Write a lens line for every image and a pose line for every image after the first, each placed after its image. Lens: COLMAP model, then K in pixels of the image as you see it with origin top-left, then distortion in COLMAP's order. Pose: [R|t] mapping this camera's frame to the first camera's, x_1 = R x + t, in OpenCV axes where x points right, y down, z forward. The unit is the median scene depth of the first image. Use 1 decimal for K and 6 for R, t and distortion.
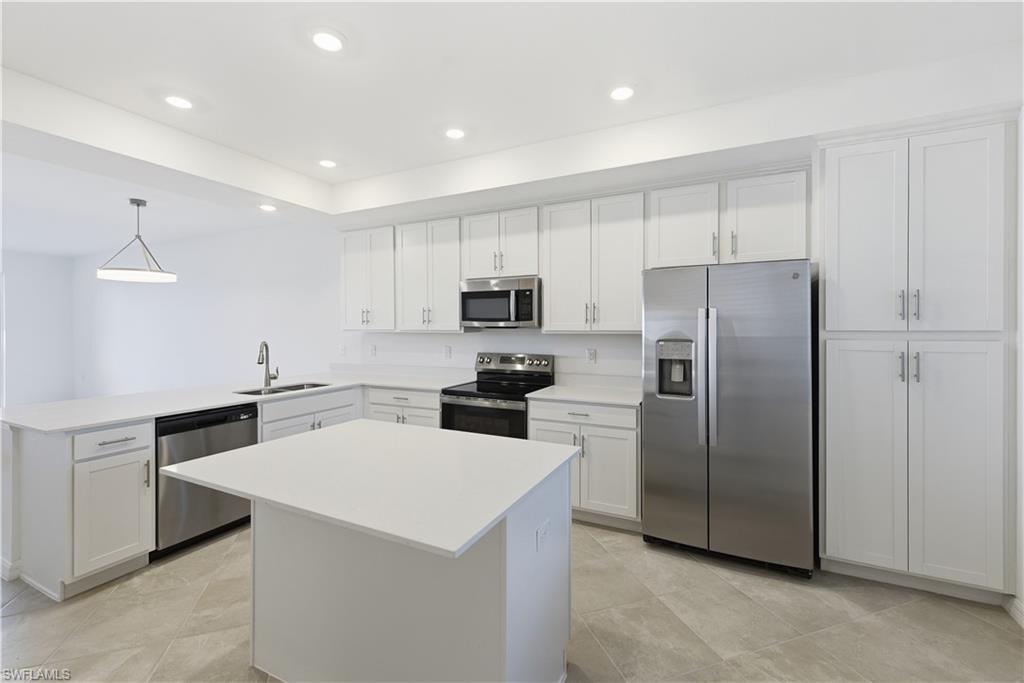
lens RADIAL K [[426.1, 0, 517.3], [0, 426.1, 336.7], [0, 0, 1]] dist [0.005355, 0.000400]
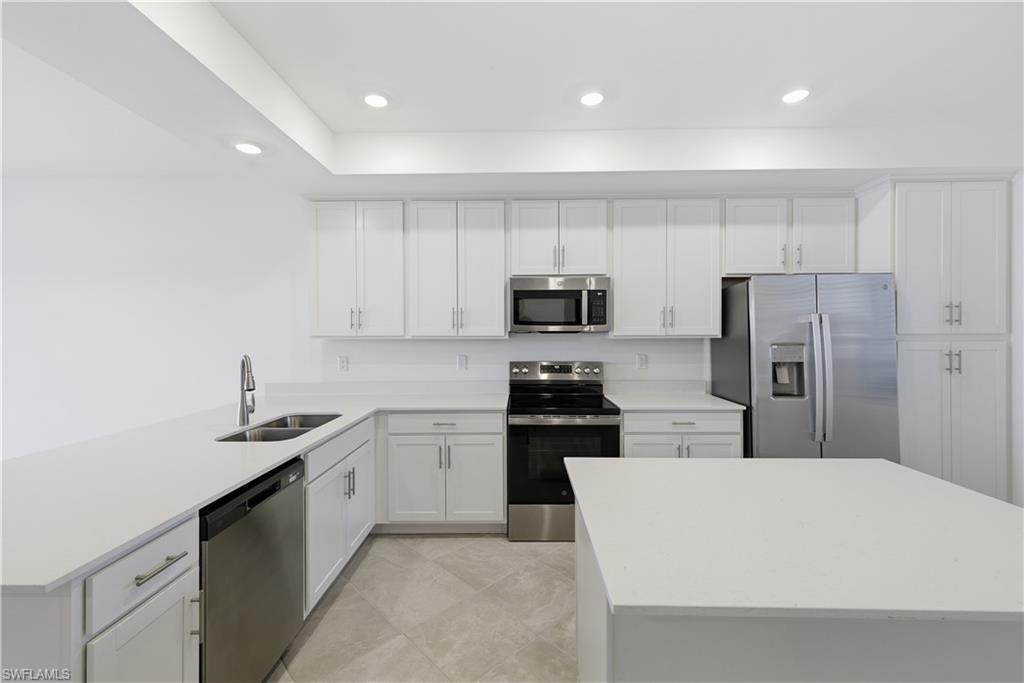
lens RADIAL K [[426.1, 0, 511.7], [0, 426.1, 334.6], [0, 0, 1]] dist [0.005355, 0.000400]
pose [[0.904034, -0.003890, 0.427443, -0.502701], [0.011744, 0.999807, -0.015740, -0.003851], [-0.427300, 0.019250, 0.903905, 0.251301]]
